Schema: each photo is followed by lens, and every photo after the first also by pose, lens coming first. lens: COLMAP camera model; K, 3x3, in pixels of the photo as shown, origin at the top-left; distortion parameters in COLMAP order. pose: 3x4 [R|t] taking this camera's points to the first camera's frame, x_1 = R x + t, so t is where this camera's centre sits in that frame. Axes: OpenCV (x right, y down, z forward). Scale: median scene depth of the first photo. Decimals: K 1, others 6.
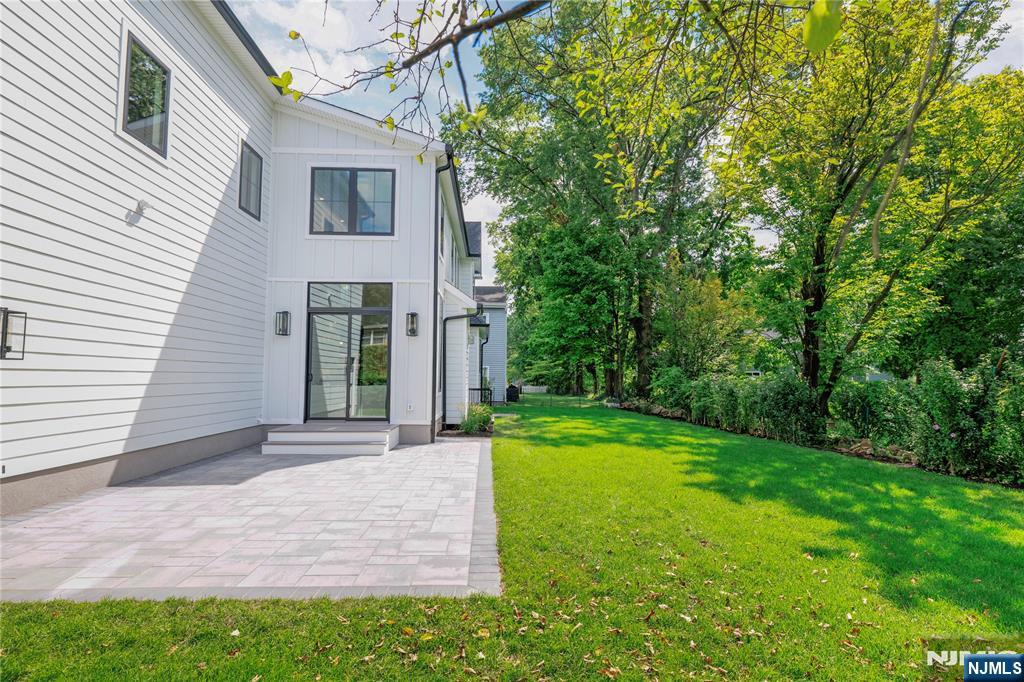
lens RADIAL K [[516.3, 0, 511.2], [0, 516.3, 343.7], [0, 0, 1]] dist [0.001761, 0.000408]
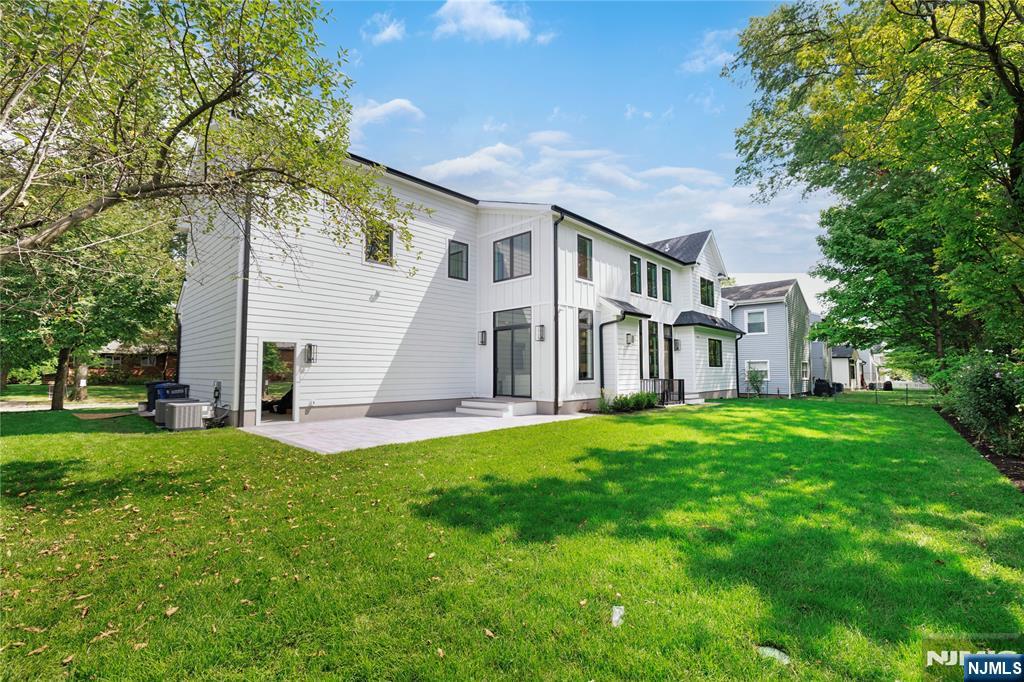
lens RADIAL K [[441.5, 0, 511.1], [0, 441.5, 341.1], [0, 0, 1]] dist [-0.003324, -0.000777]
pose [[0.693287, -0.056676, -0.718429, 0.664622], [0.051667, 0.998246, -0.028892, 0.017708], [0.718807, -0.017089, 0.695000, 0.060759]]
